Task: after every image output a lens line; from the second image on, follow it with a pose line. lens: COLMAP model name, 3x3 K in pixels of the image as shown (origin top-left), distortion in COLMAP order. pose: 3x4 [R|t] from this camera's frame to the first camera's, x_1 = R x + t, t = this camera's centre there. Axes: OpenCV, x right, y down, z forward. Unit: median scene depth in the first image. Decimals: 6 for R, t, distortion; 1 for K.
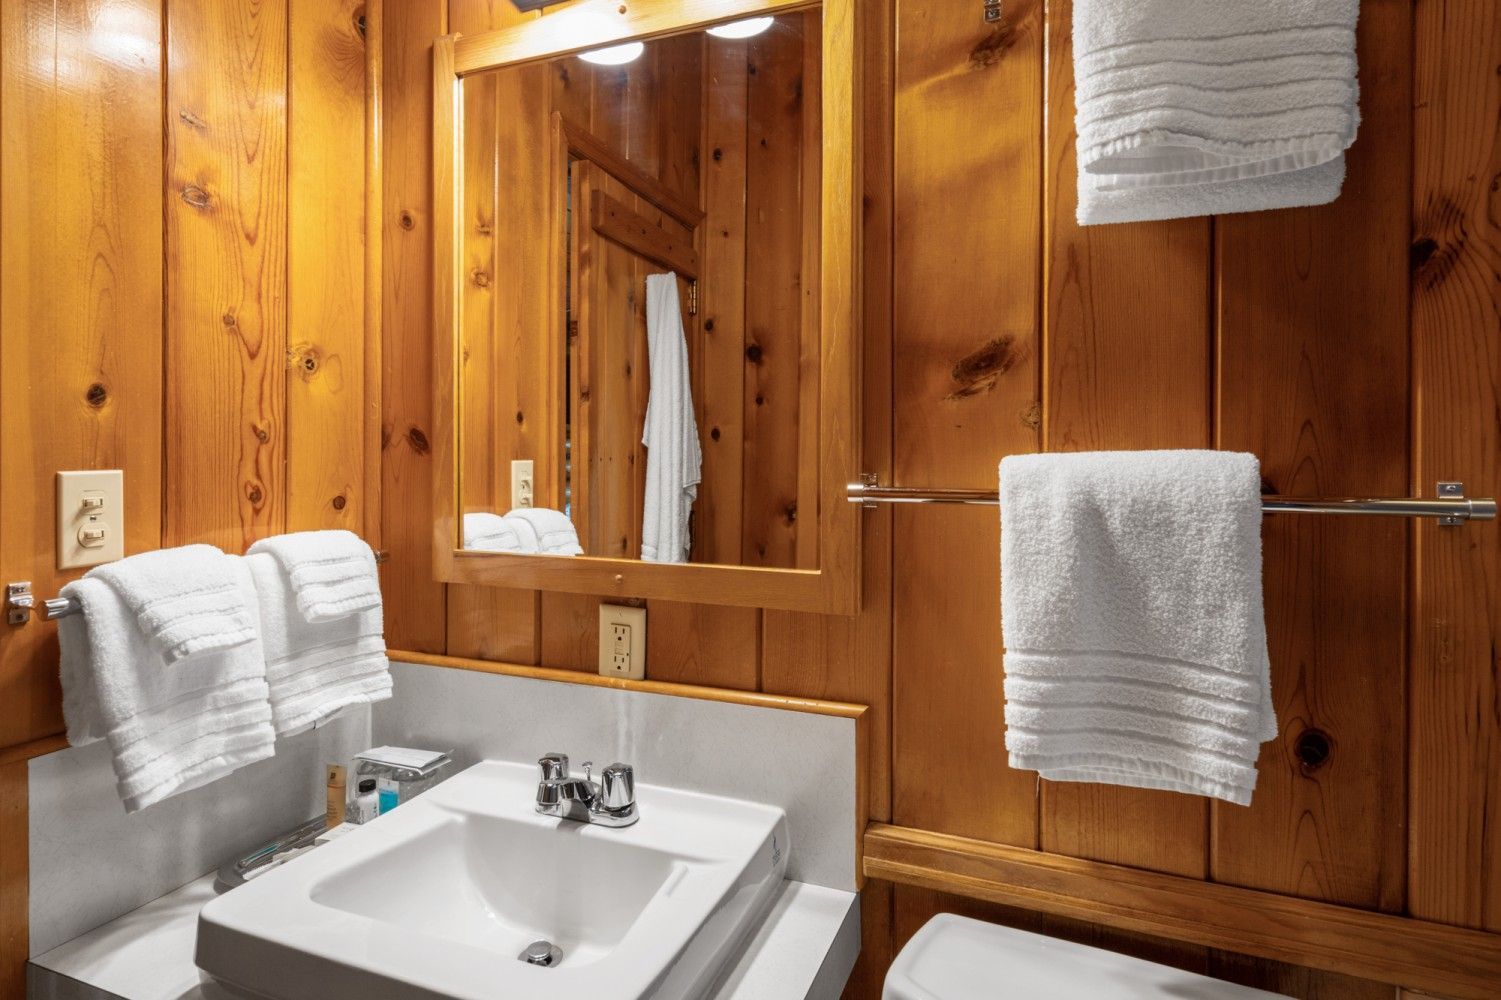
lens RADIAL K [[838.6, 0, 724.6], [0, 838.6, 463.7], [0, 0, 1]] dist [0.025461, -0.000594]
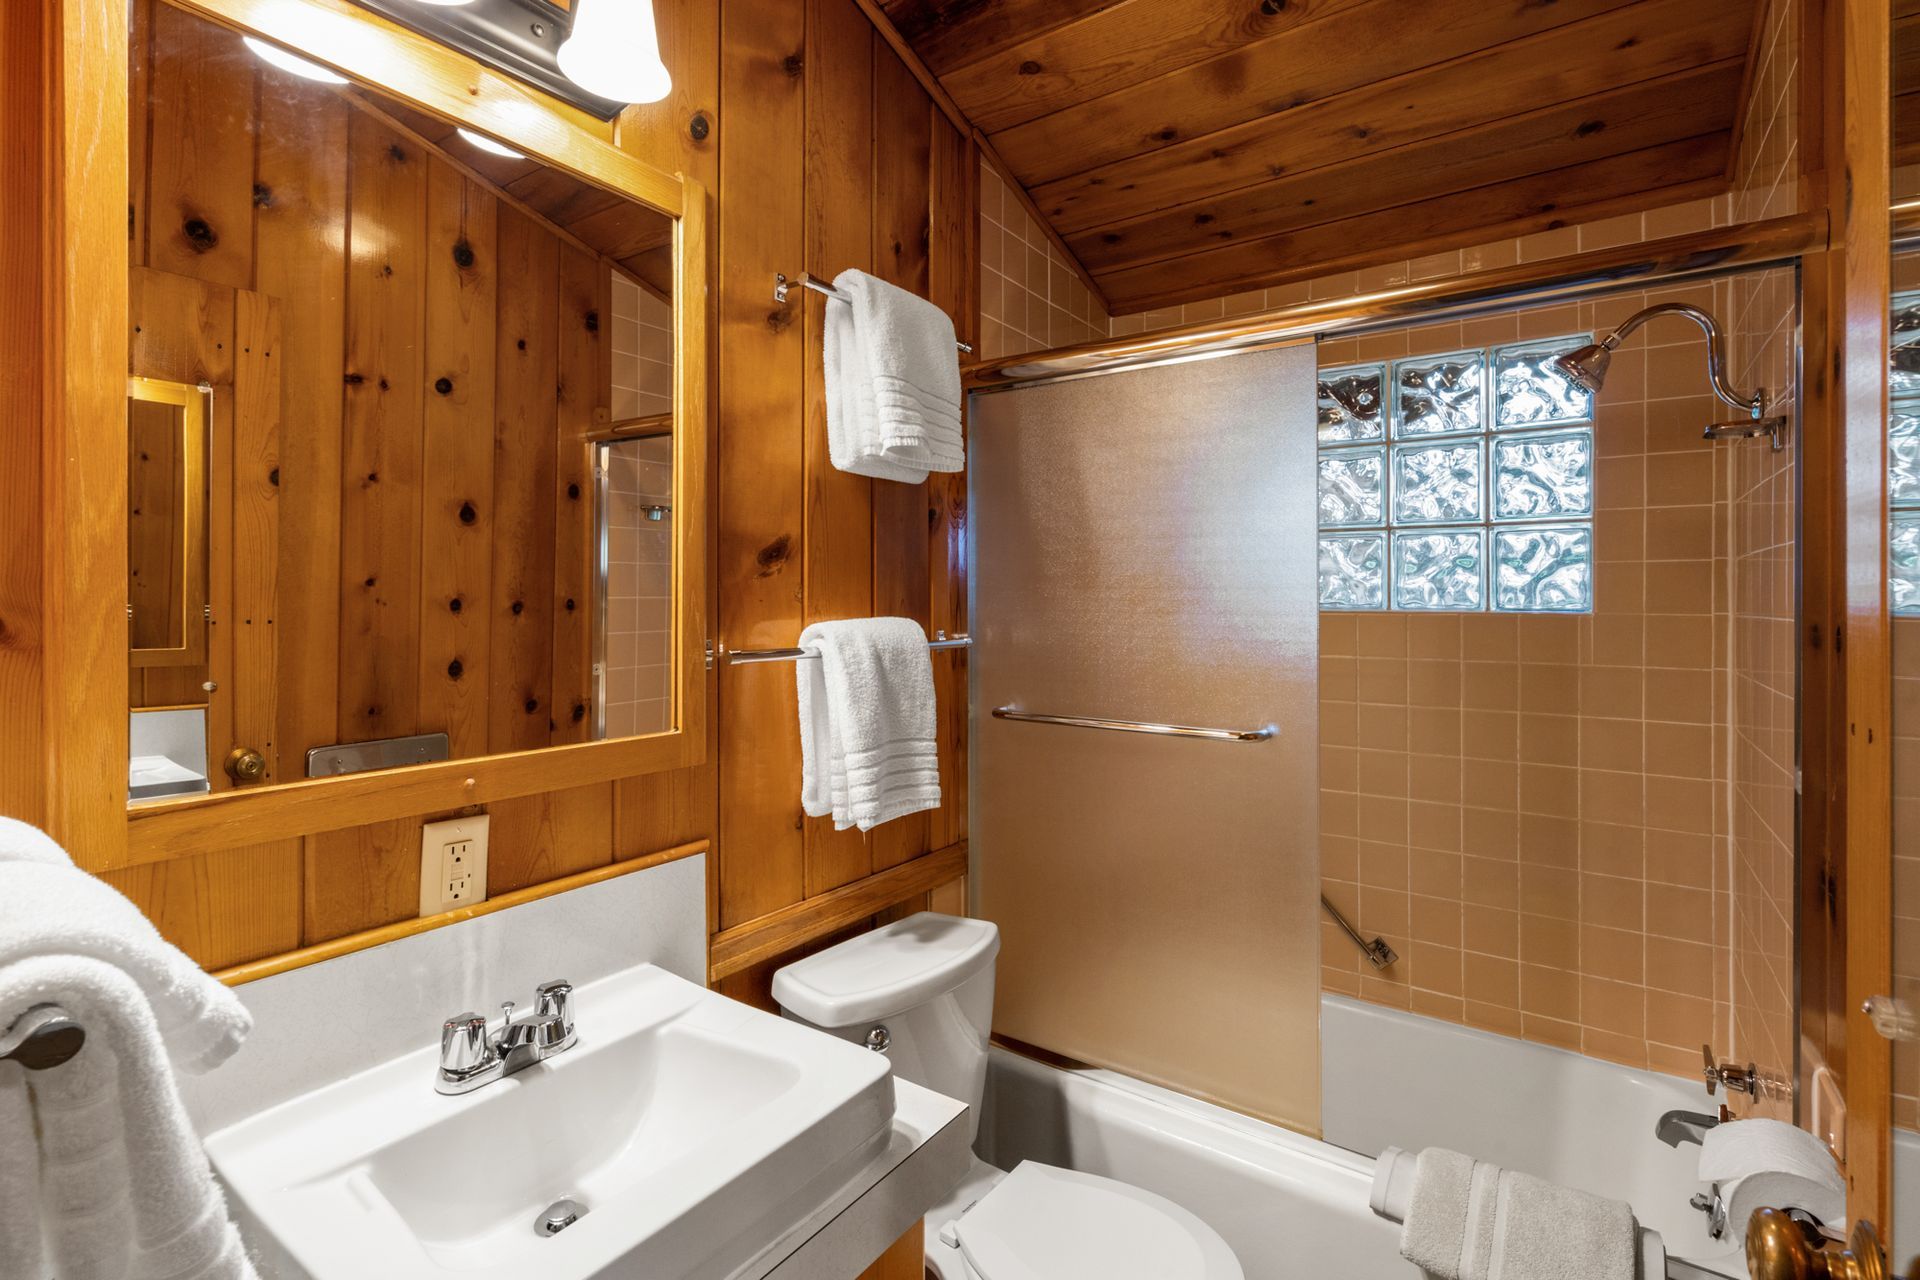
lens RADIAL K [[893.5, 0, 976.2], [0, 893.5, 601.7], [0, 0, 1]] dist [0.003238, 0.001870]
pose [[0.213200, -0.004526, 0.976998, -0.995168], [0.010110, 0.999946, 0.002427, -0.042583], [-0.976956, 0.009360, 0.213235, 0.380005]]
